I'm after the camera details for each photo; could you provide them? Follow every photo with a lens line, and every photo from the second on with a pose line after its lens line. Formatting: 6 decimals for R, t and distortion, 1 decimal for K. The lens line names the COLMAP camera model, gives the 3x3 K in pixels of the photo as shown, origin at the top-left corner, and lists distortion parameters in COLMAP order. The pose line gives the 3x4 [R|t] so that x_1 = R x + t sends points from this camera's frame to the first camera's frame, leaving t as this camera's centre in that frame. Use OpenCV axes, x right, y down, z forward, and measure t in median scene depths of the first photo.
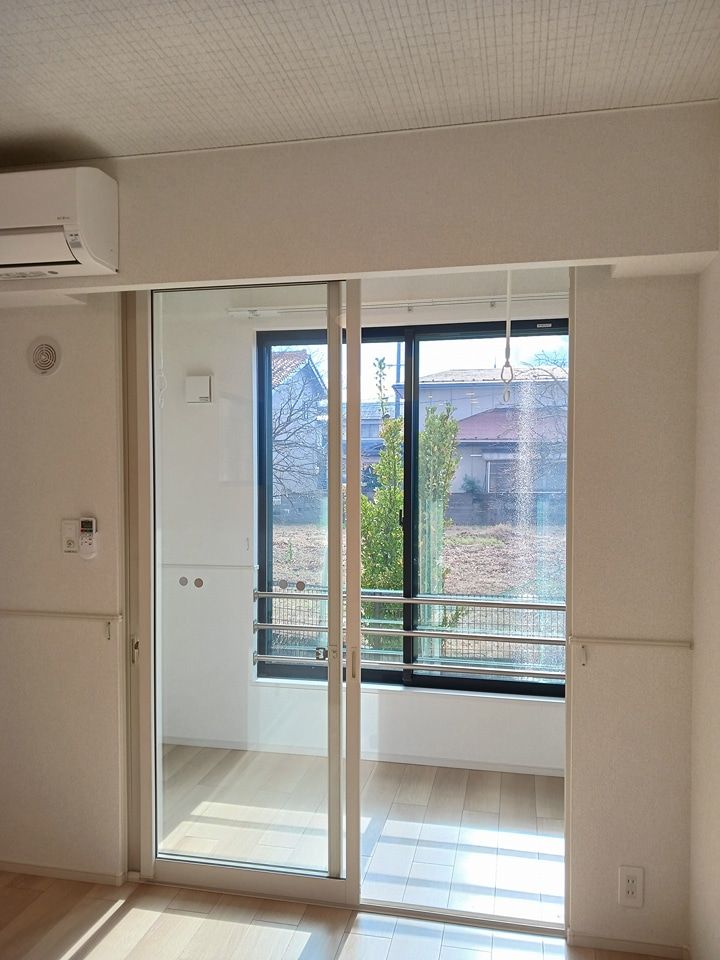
lens RADIAL K [[758.4, 0, 354.6], [0, 758.4, 478.1], [0, 0, 1]] dist [0.008580, -0.000107]
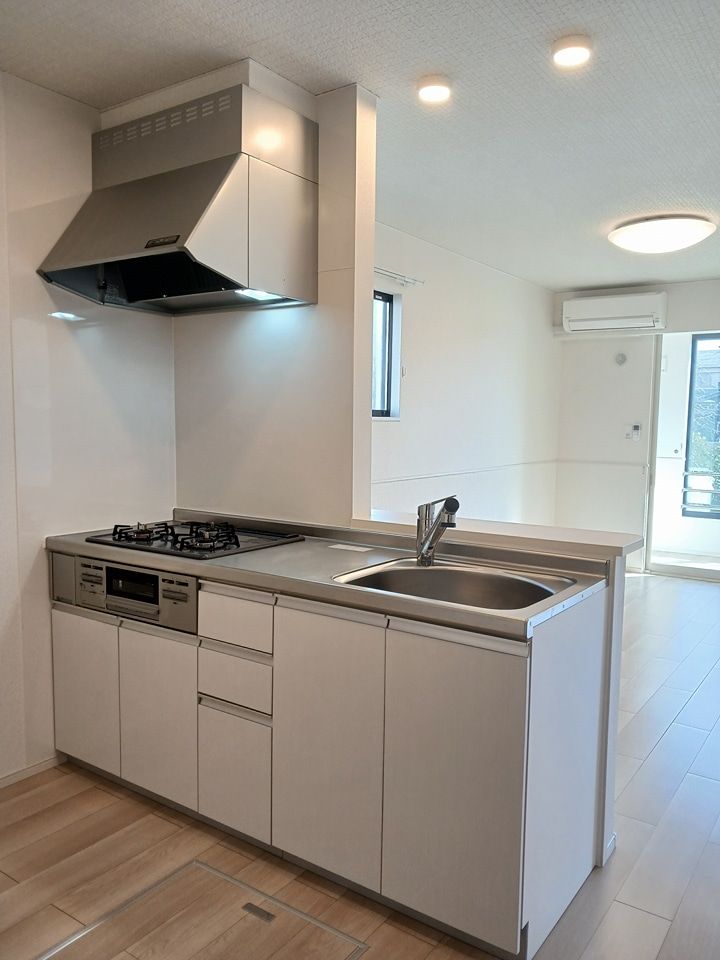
lens RADIAL K [[758.4, 0, 356.1], [0, 758.4, 477.9], [0, 0, 1]] dist [0.008580, -0.000107]
pose [[0.922532, 0.047576, -0.382977, -0.238333], [-0.018584, 0.996697, 0.079050, 0.047278], [0.385473, -0.065809, 0.920369, -1.614492]]
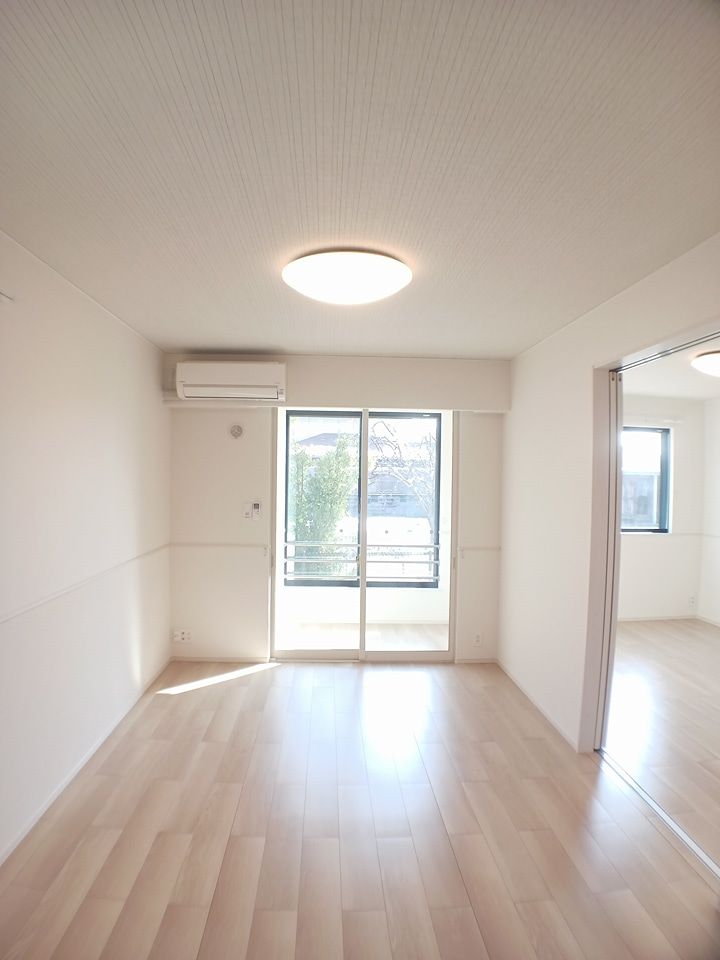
lens RADIAL K [[613.6, 0, 354.5], [0, 613.6, 482.4], [0, 0, 1]] dist [-0.006801, -0.000026]
pose [[0.970880, 0.010837, 0.239321, -0.504174], [-0.011904, 0.999925, 0.003014, -0.015775], [-0.239270, -0.005775, 0.970936, -0.858730]]
